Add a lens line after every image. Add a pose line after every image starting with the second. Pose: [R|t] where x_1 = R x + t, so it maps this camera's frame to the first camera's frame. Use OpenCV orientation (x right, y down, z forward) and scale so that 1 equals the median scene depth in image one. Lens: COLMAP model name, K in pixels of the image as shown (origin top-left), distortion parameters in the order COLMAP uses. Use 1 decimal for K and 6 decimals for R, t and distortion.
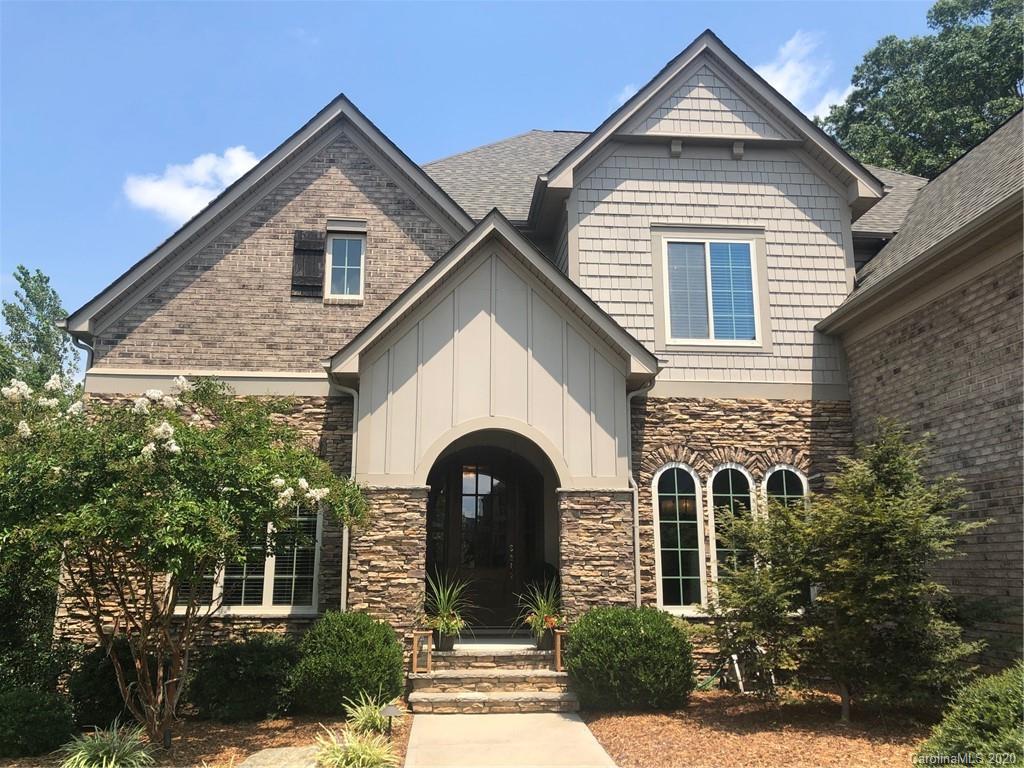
lens RADIAL K [[843.6, 0, 505.4], [0, 843.6, 368.9], [0, 0, 1]] dist [0.020055, -0.027194]
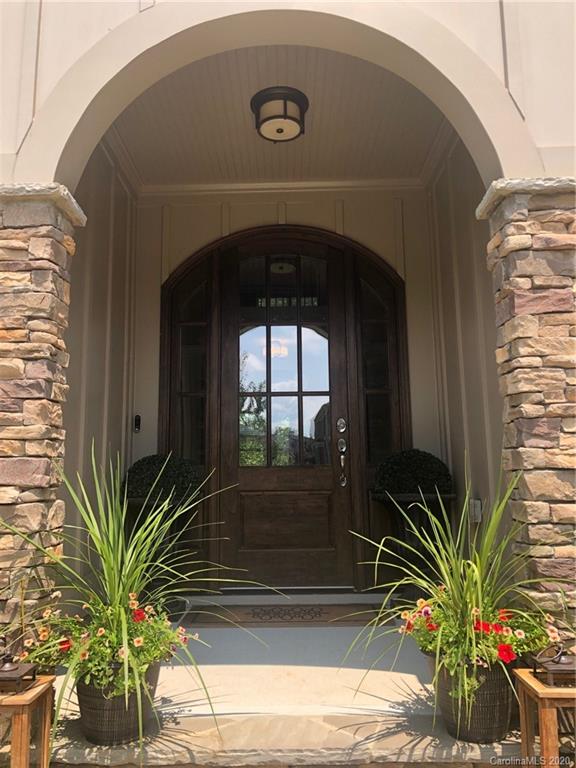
lens RADIAL K [[632.7, 0, 287.5], [0, 632.7, 385.2], [0, 0, 1]] dist [0.020055, -0.027194]
pose [[0.992751, -0.034733, -0.115057, 0.012044], [0.042110, 0.997168, 0.062312, 0.178723], [0.112567, -0.066705, 0.991403, 0.700099]]
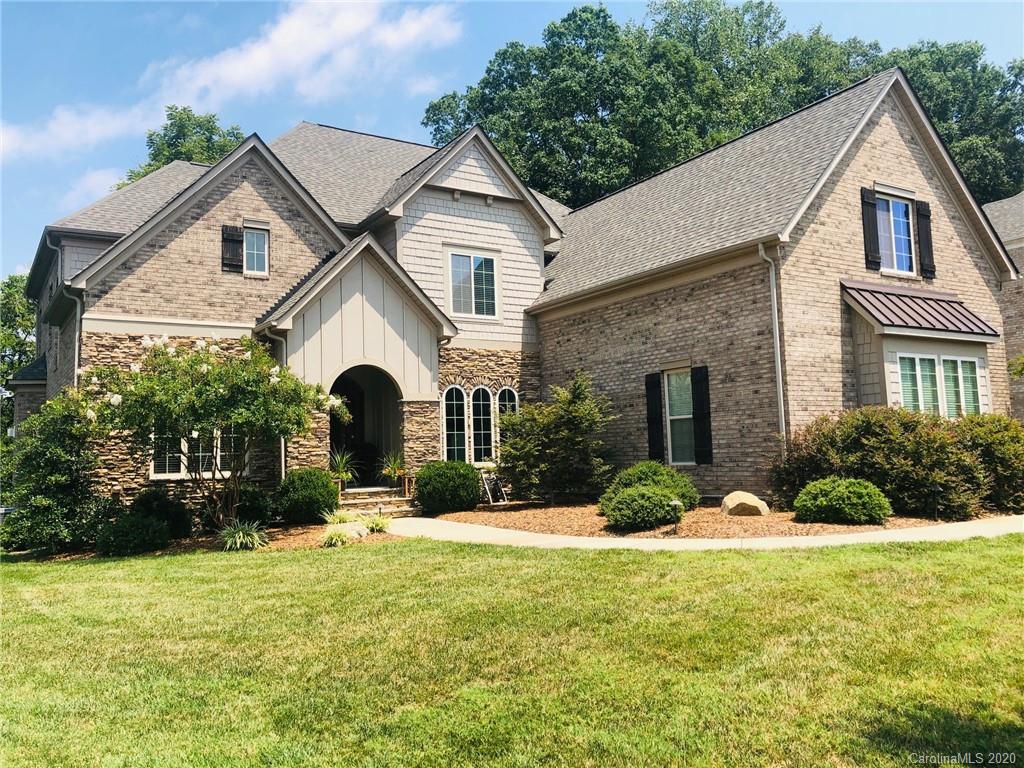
lens RADIAL K [[843.6, 0, 511.8], [0, 843.6, 383.1], [0, 0, 1]] dist [0.020055, -0.027194]
pose [[0.875666, 0.011863, 0.482771, -0.538804], [-0.076781, 0.990402, 0.114930, -0.103064], [-0.476773, -0.137708, 0.868173, -0.583407]]
